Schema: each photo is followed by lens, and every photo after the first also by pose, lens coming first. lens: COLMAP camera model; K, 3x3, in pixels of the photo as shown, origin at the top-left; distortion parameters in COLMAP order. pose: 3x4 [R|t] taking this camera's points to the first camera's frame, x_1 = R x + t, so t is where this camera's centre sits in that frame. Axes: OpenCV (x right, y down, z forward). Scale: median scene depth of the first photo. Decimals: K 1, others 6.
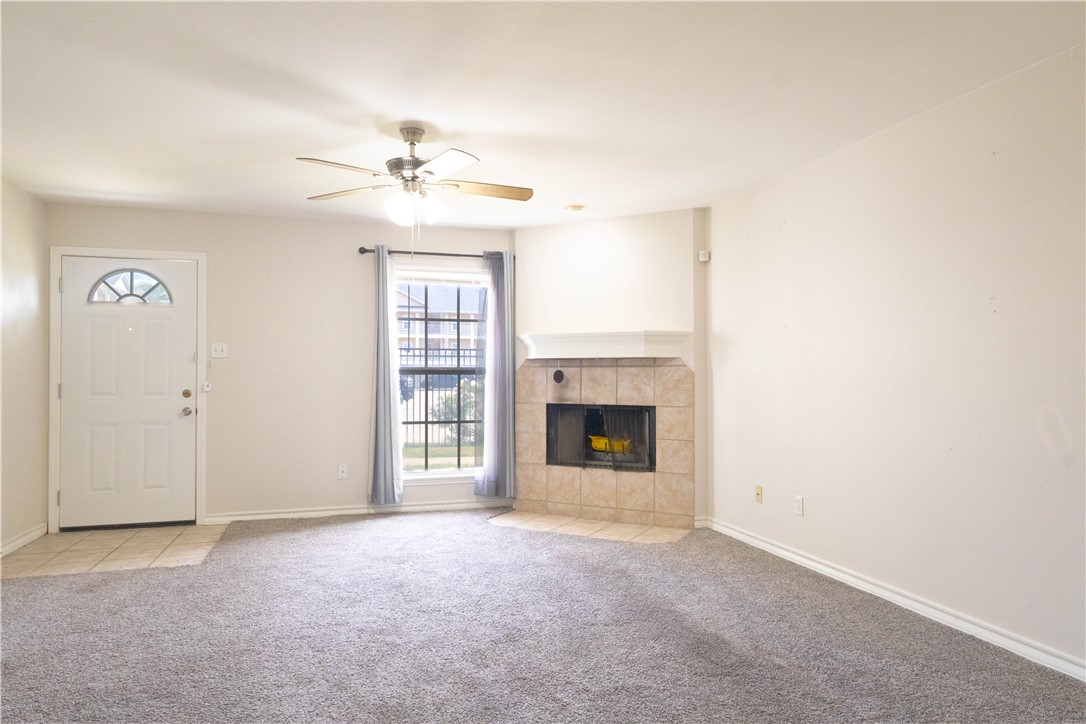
lens RADIAL K [[661.9, 0, 541.7], [0, 661.9, 365.4], [0, 0, 1]] dist [0.002927, -0.002290]
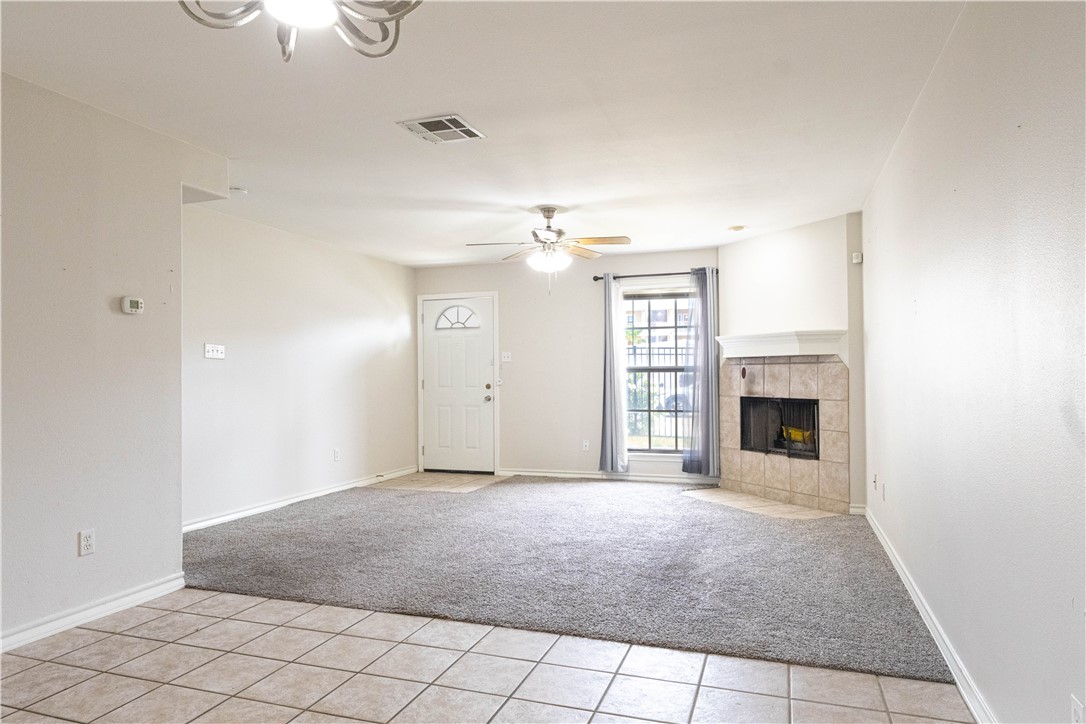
lens RADIAL K [[661.9, 0, 541.7], [0, 661.9, 364.4], [0, 0, 1]] dist [0.002927, -0.002290]
pose [[0.818541, -0.015510, -0.574239, 0.414196], [0.016667, 0.999856, -0.003247, -0.000257], [0.574207, -0.006913, 0.818681, -0.147818]]
